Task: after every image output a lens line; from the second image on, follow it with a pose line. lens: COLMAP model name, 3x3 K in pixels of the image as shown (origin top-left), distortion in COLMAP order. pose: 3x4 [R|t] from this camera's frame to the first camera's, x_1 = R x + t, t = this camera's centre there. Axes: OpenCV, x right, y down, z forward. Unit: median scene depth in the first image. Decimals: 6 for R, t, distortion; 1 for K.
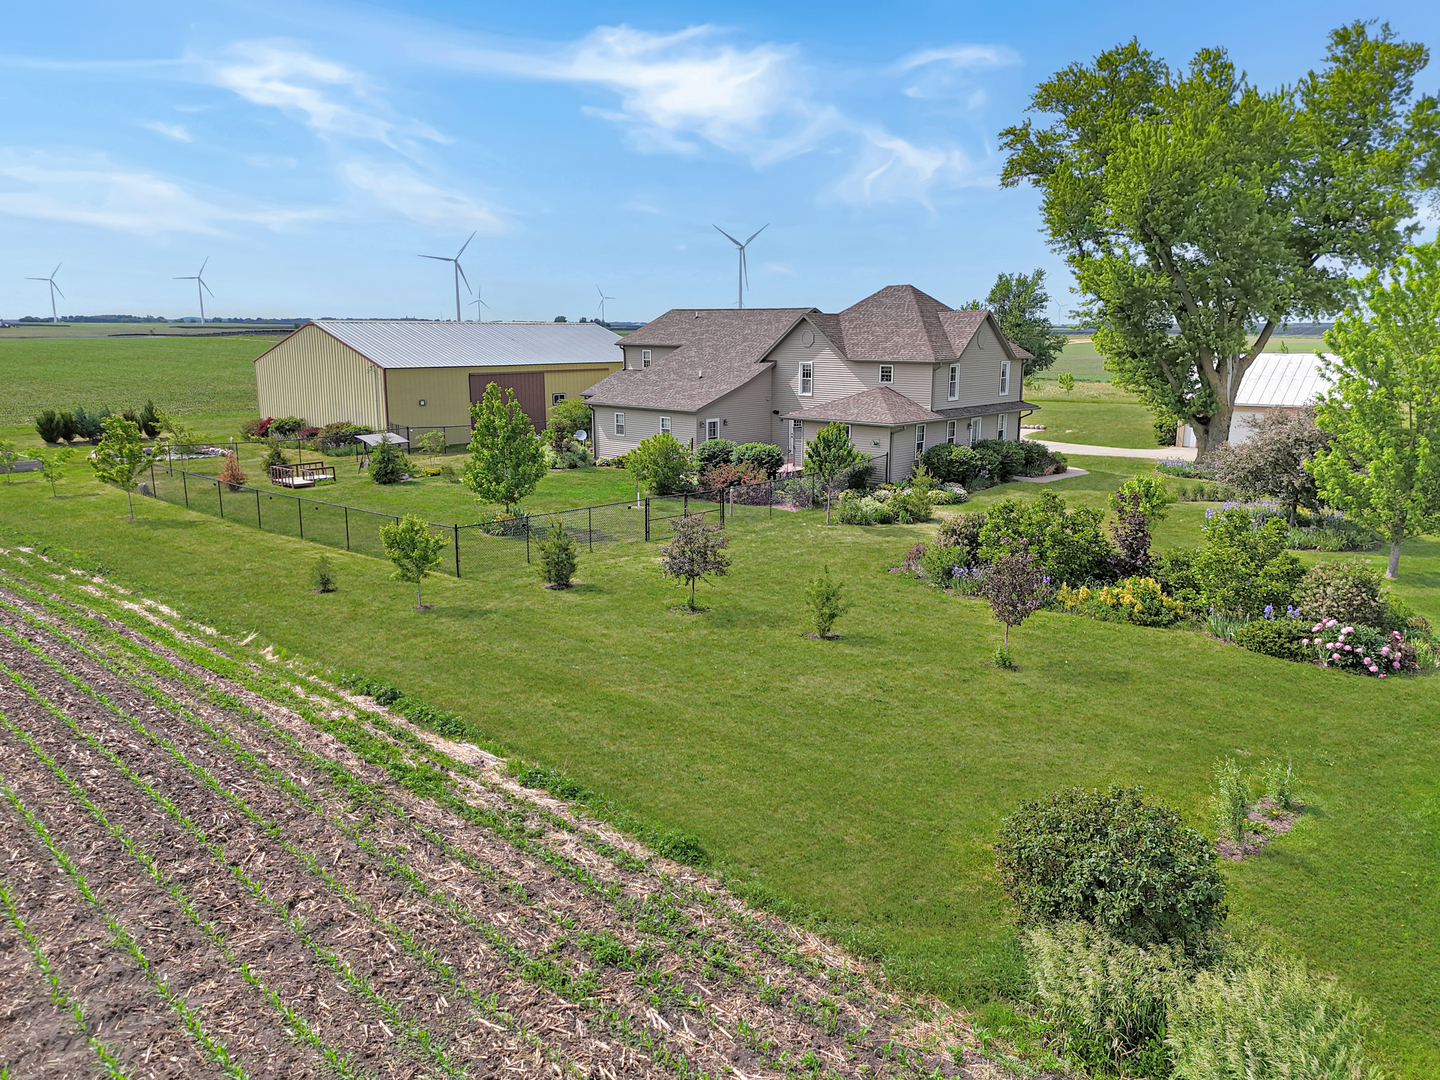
lens RADIAL K [[1070.4, 0, 720.0], [0, 1070.4, 540.0], [0, 0, 1]] dist [0.047086, -0.034692]
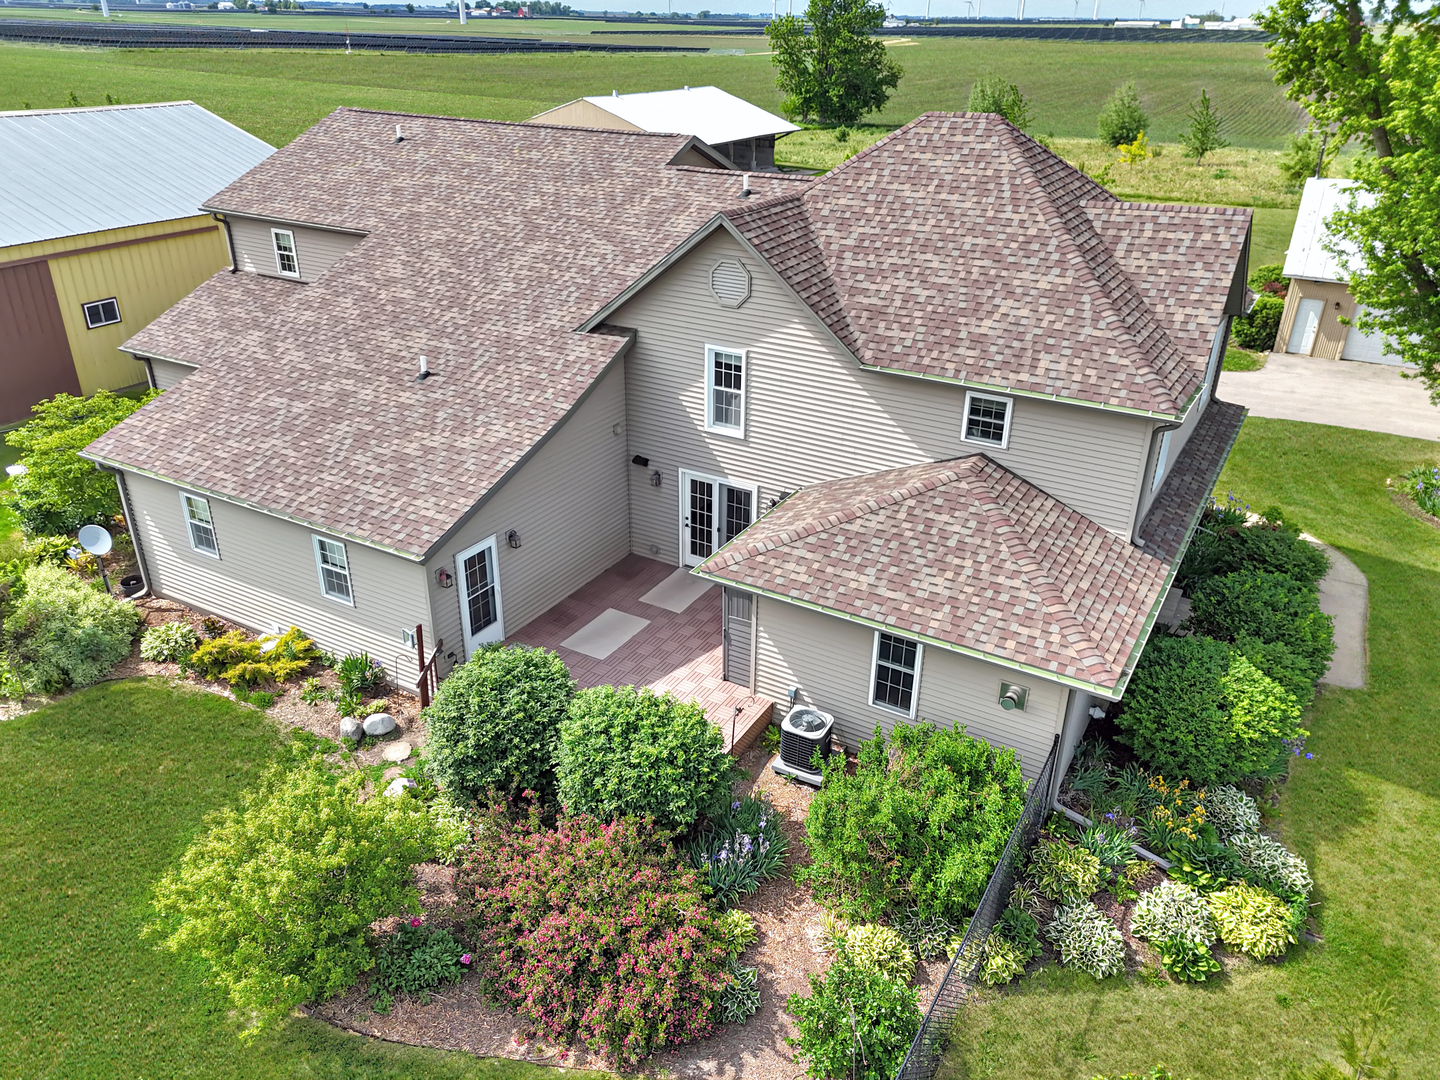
lens RADIAL K [[1070.4, 0, 720.0], [0, 1070.4, 540.0], [0, 0, 1]] dist [0.047086, -0.034692]
pose [[0.973907, -0.086804, 0.209690, -0.002346], [0.030704, 0.965863, 0.257226, -0.192373], [-0.224860, -0.244076, 0.943327, 0.634346]]
